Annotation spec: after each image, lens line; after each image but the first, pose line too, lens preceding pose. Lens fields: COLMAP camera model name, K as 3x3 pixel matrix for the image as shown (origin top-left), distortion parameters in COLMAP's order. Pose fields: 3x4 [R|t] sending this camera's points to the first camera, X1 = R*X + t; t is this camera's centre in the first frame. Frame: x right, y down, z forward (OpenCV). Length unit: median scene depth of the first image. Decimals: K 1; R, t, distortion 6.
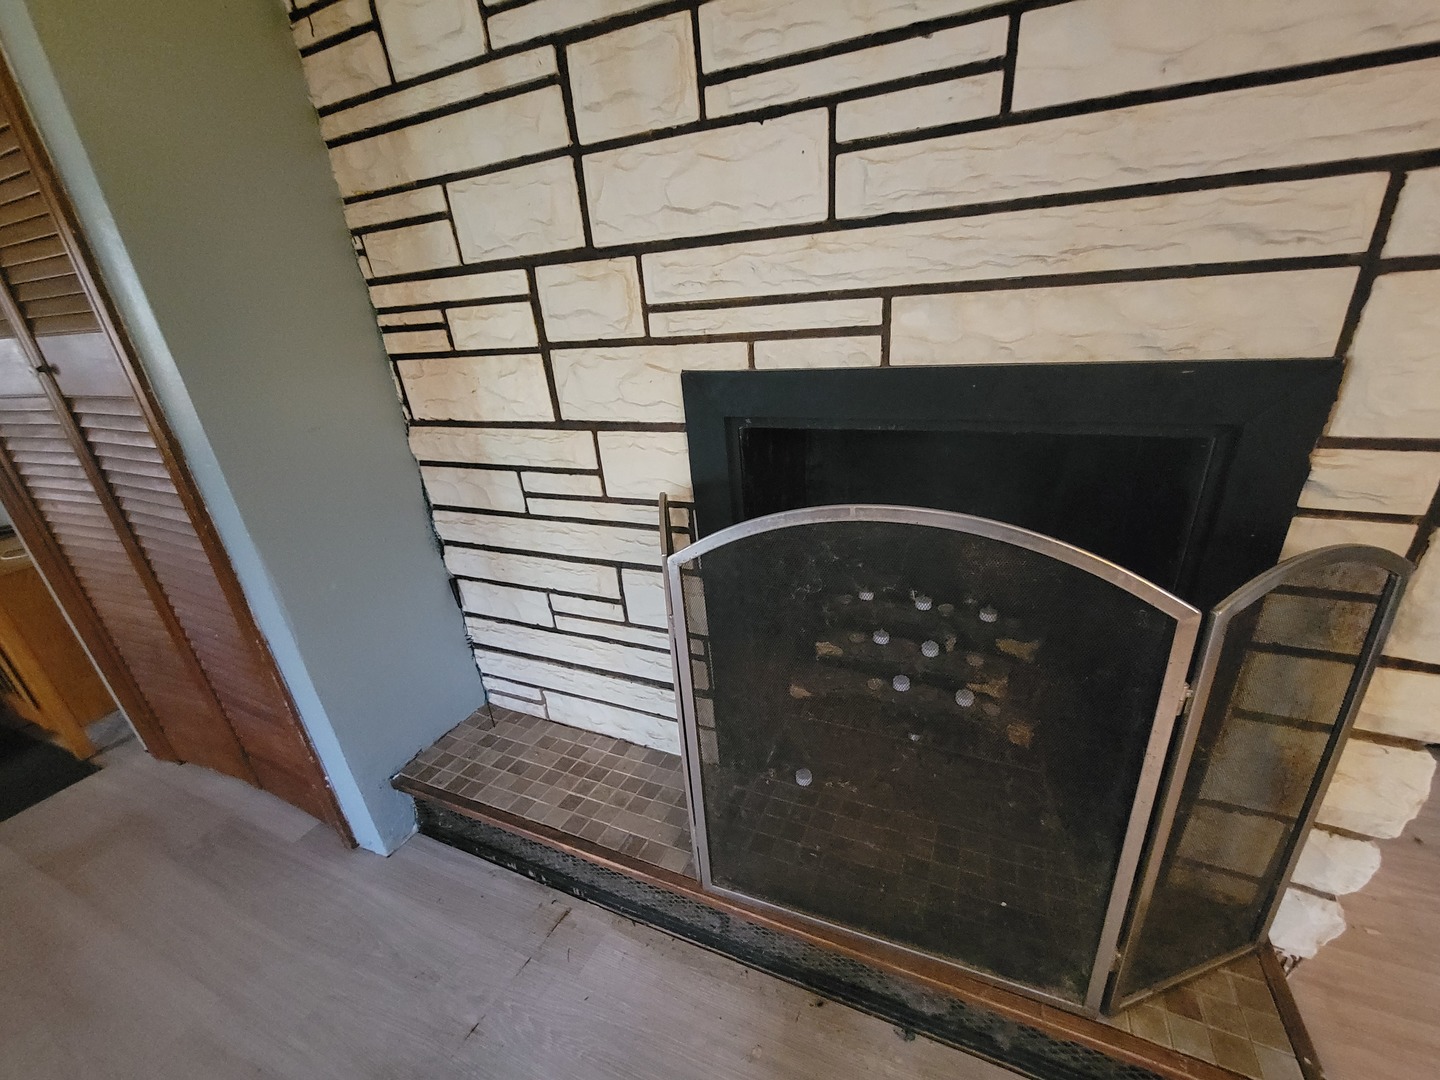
lens RADIAL K [[584.2, 0, 720.0], [0, 584.2, 540.0], [0, 0, 1]] dist [0.002911, -0.000114]
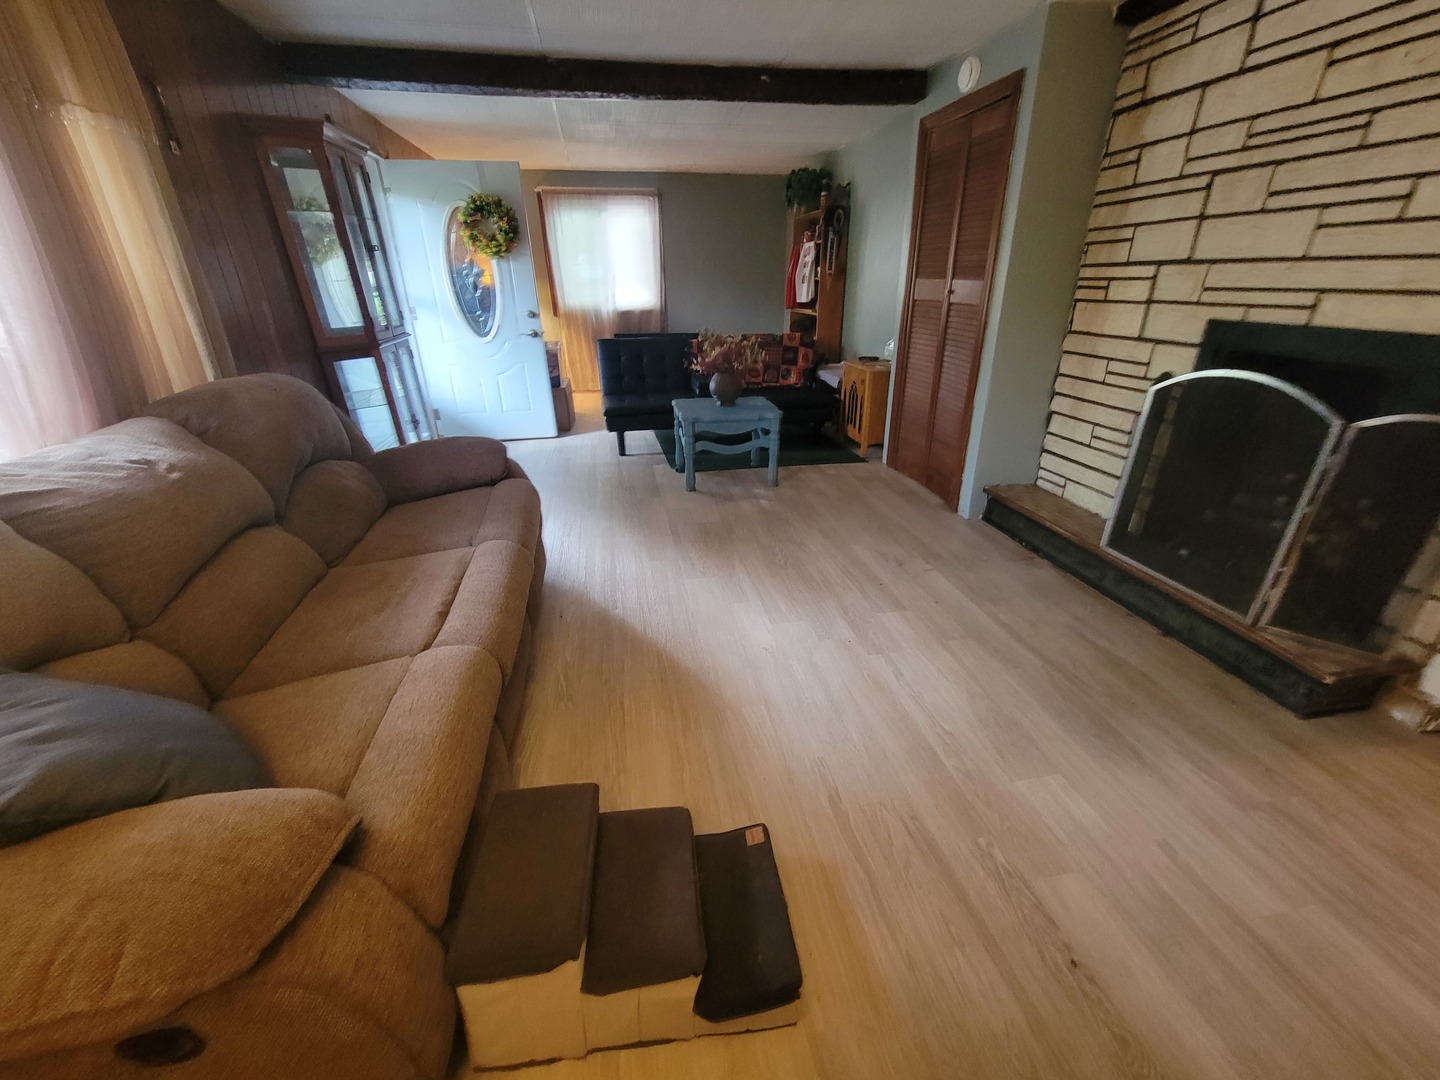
lens RADIAL K [[584.2, 0, 720.0], [0, 584.2, 540.0], [0, 0, 1]] dist [0.002911, -0.000114]
pose [[0.554851, 0.398485, -0.730308, 0.737694], [-0.342516, 0.909395, 0.235975, 0.496122], [0.758171, 0.119211, 0.641066, -1.463676]]
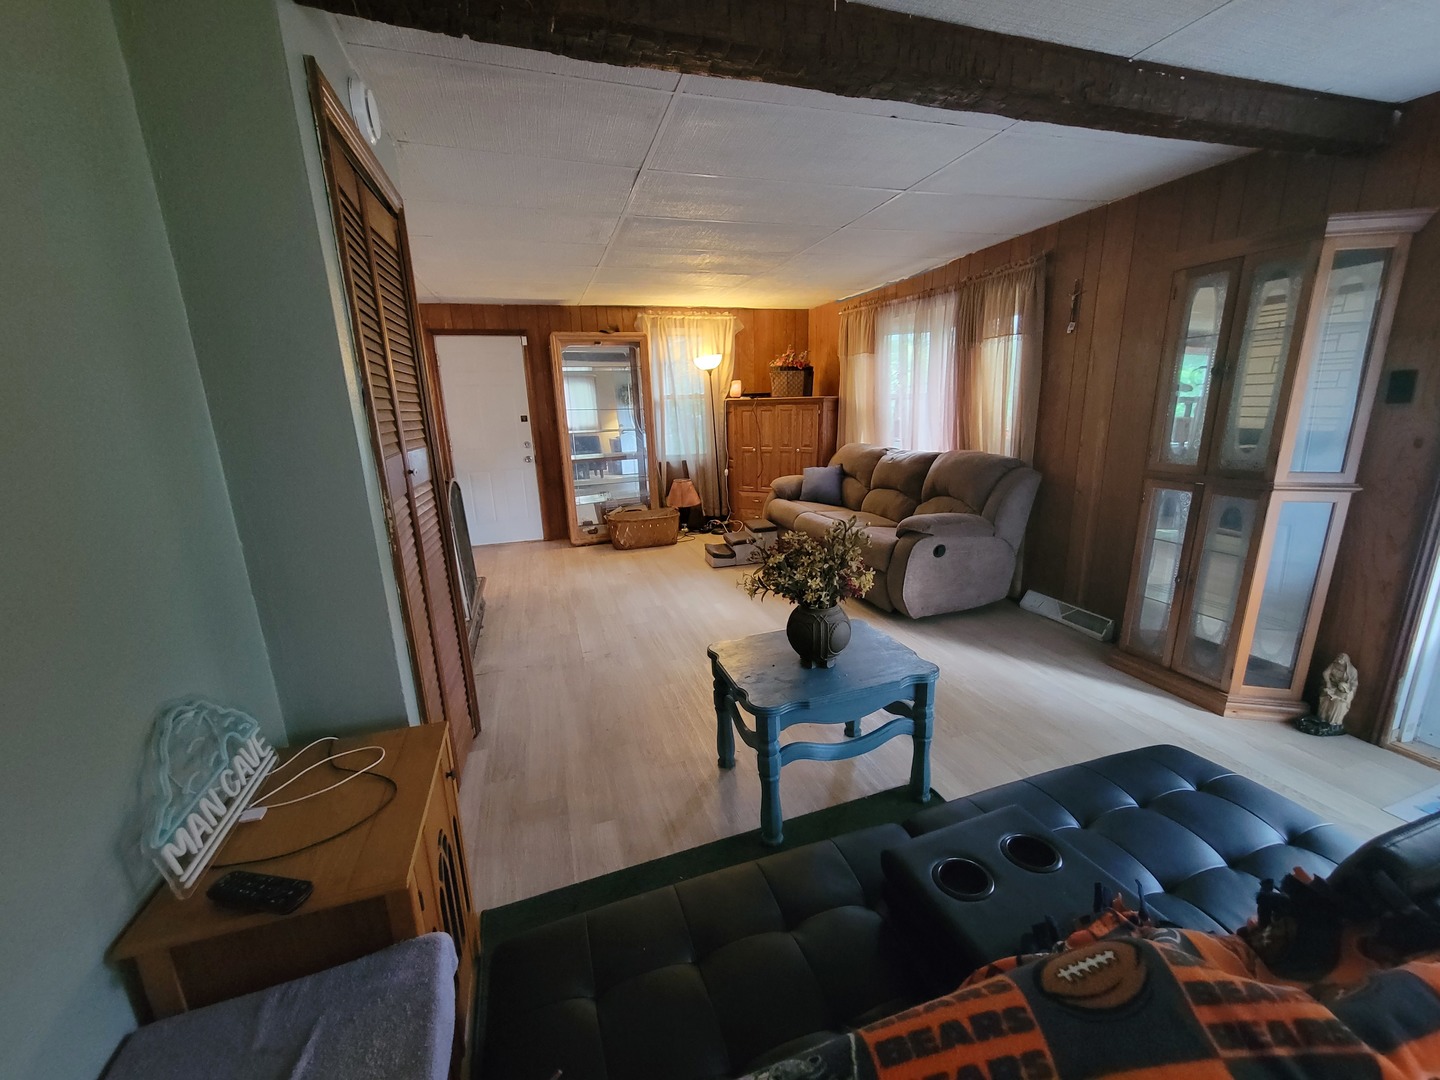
lens RADIAL K [[584.2, 0, 720.0], [0, 584.2, 540.0], [0, 0, 1]] dist [0.002911, -0.000114]
pose [[-0.647110, -0.082106, 0.757963, -2.932770], [0.370639, 0.834913, 0.406874, -0.481790], [-0.666240, 0.544223, -0.509849, 1.382895]]
